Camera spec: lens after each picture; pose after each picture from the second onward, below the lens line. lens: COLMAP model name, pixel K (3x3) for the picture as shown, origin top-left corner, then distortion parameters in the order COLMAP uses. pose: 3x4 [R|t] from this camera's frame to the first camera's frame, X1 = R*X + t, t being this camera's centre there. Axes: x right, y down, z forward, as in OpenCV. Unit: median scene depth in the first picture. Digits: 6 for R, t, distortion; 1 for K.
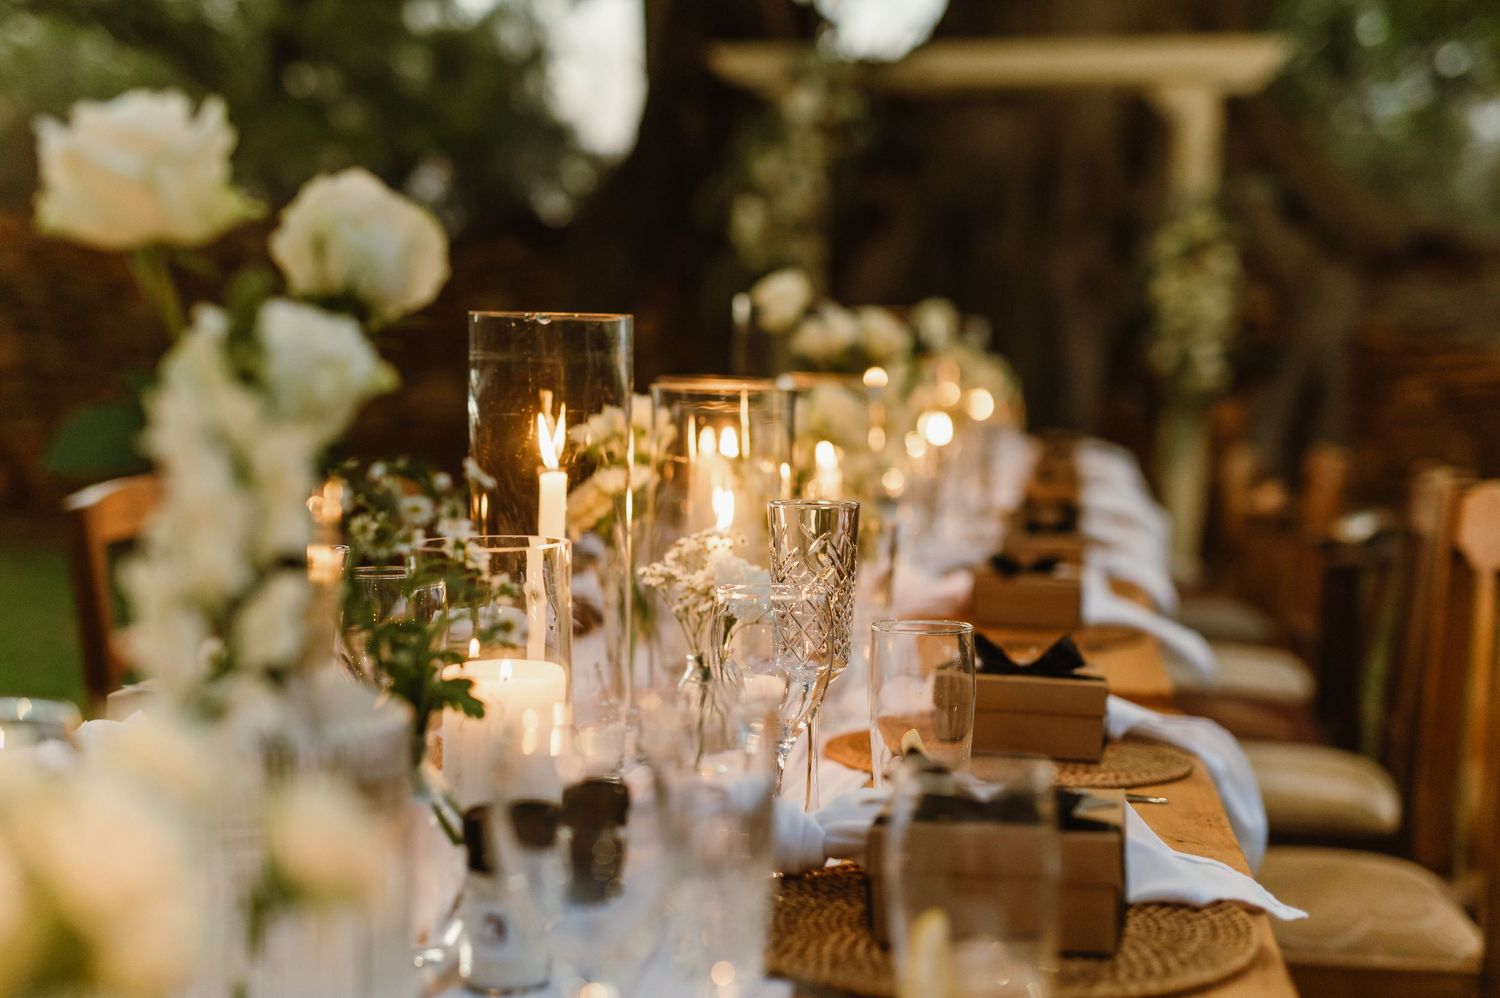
lens RADIAL K [[2152.2, 0, 750.0], [0, 2152.2, 499.0], [0, 0, 1]] dist [0.120889, 0.011794]
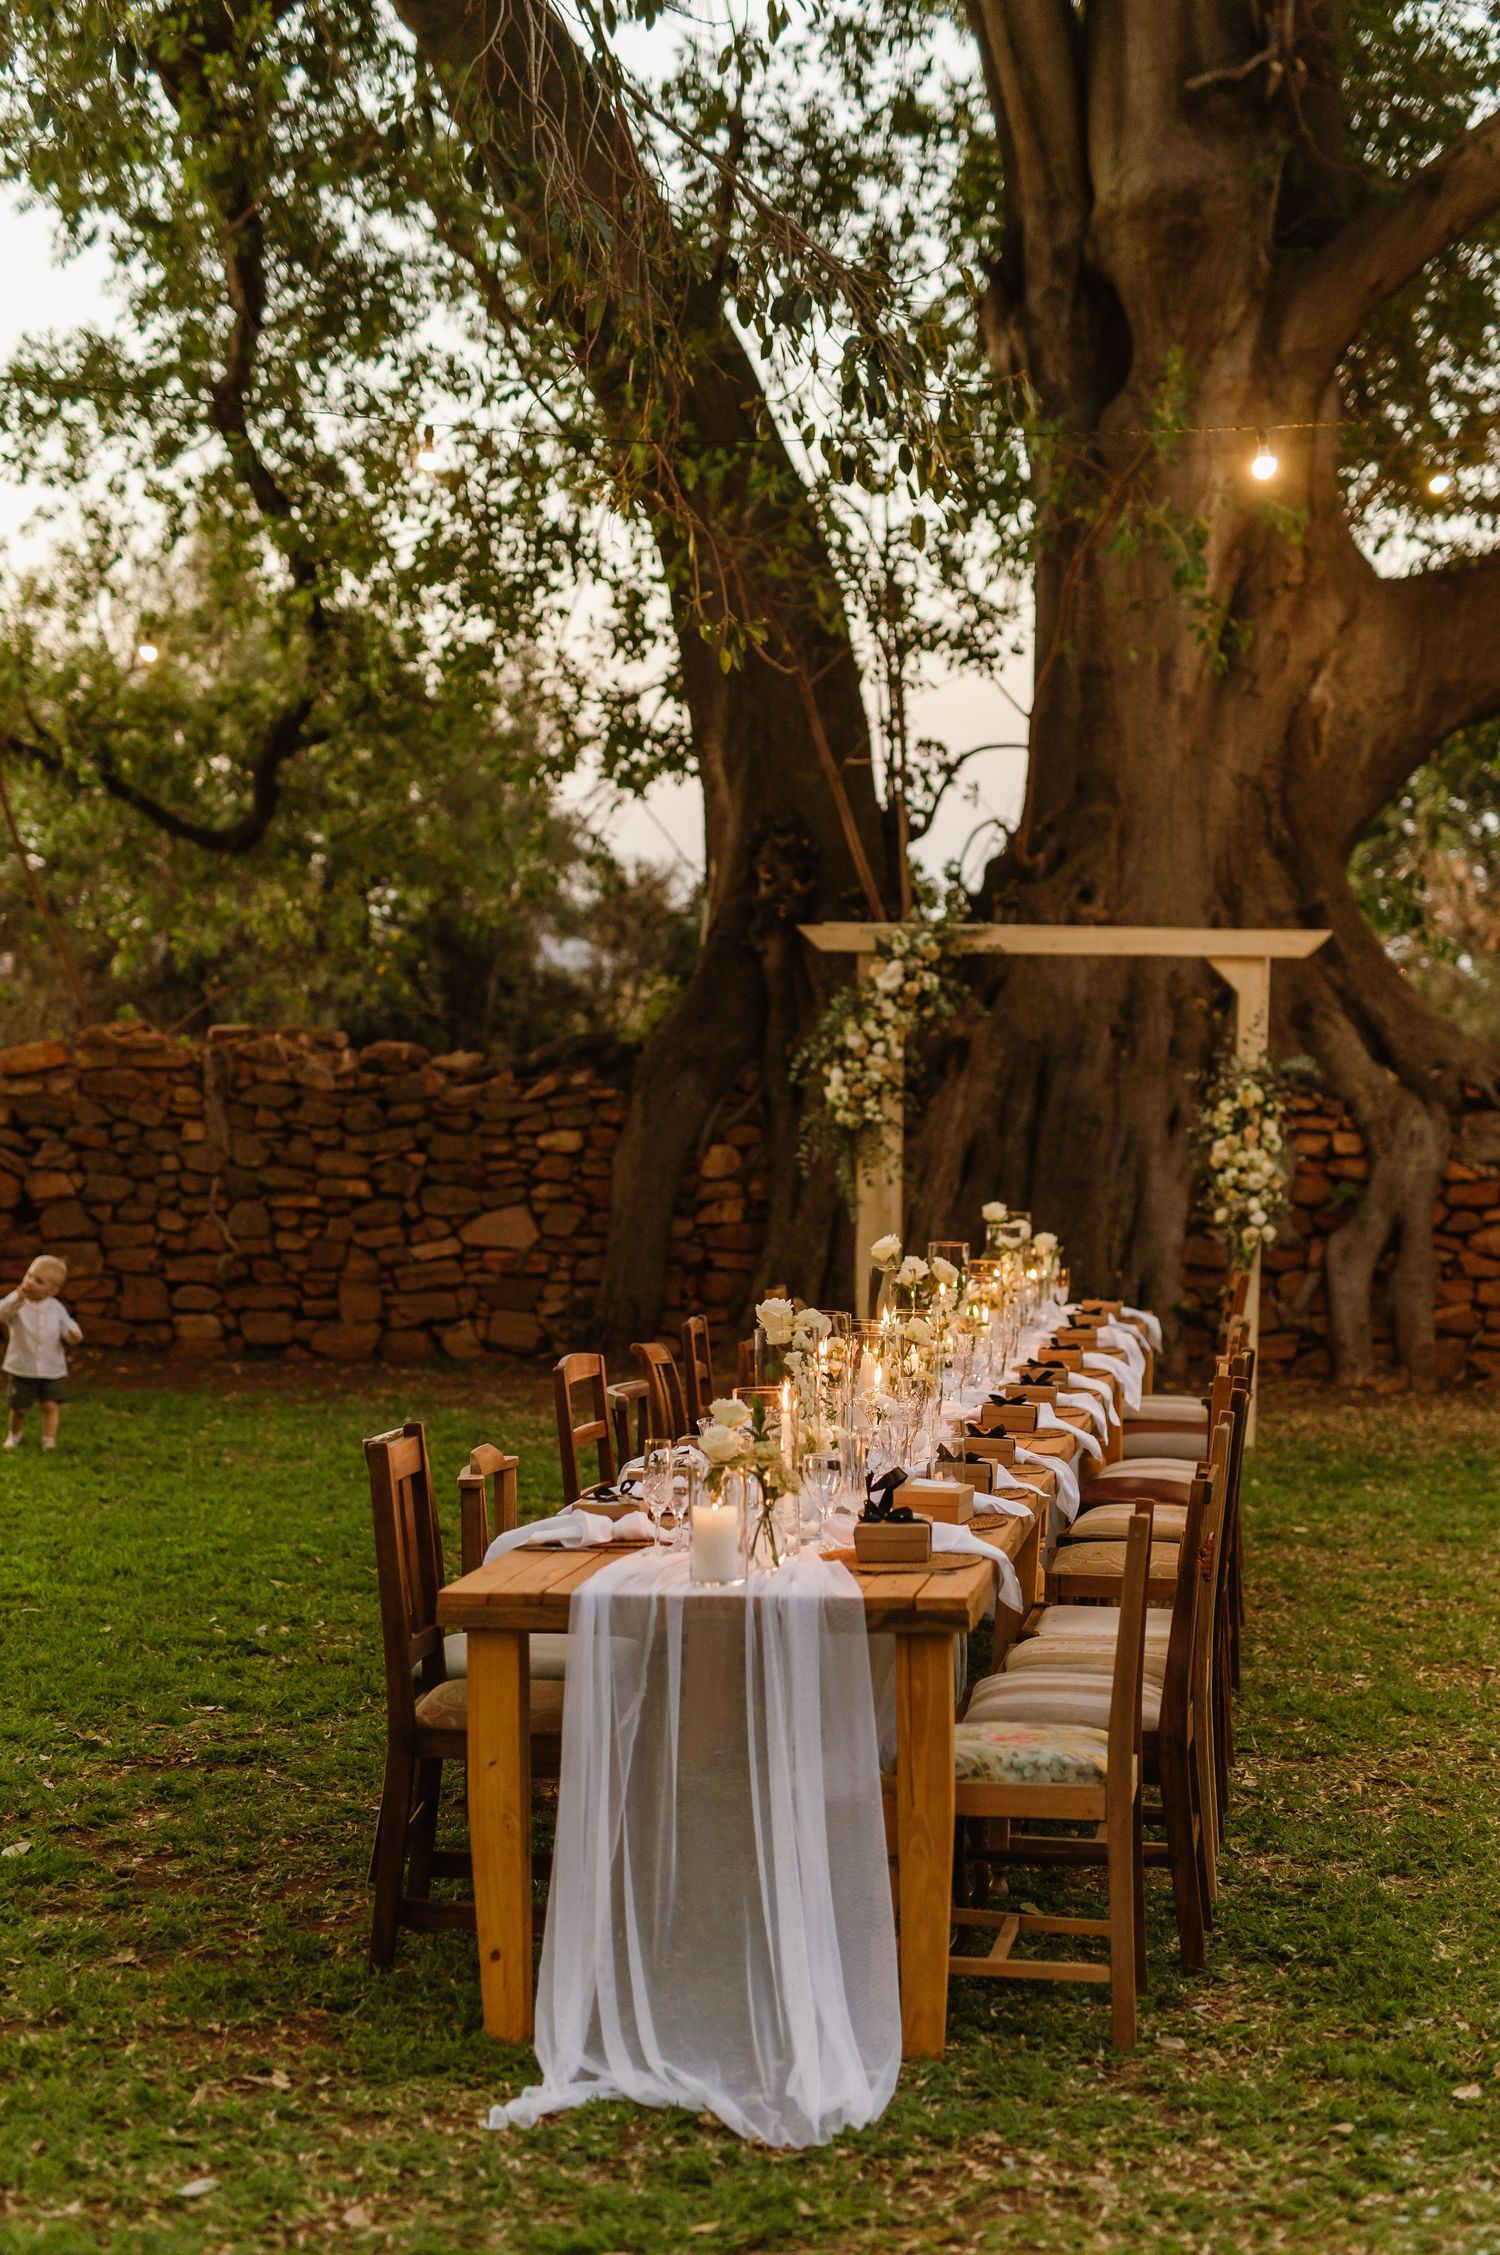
lens RADIAL K [[3235.5, 0, 750.0], [0, 3235.5, 1127.5], [0, 0, 1]] dist [0.120889, 0.011794]
pose [[0.999914, 0.010172, -0.008272, -0.029389], [-0.010627, 0.998320, -0.056958, -0.015359], [0.007679, 0.057041, 0.998342, -0.639905]]
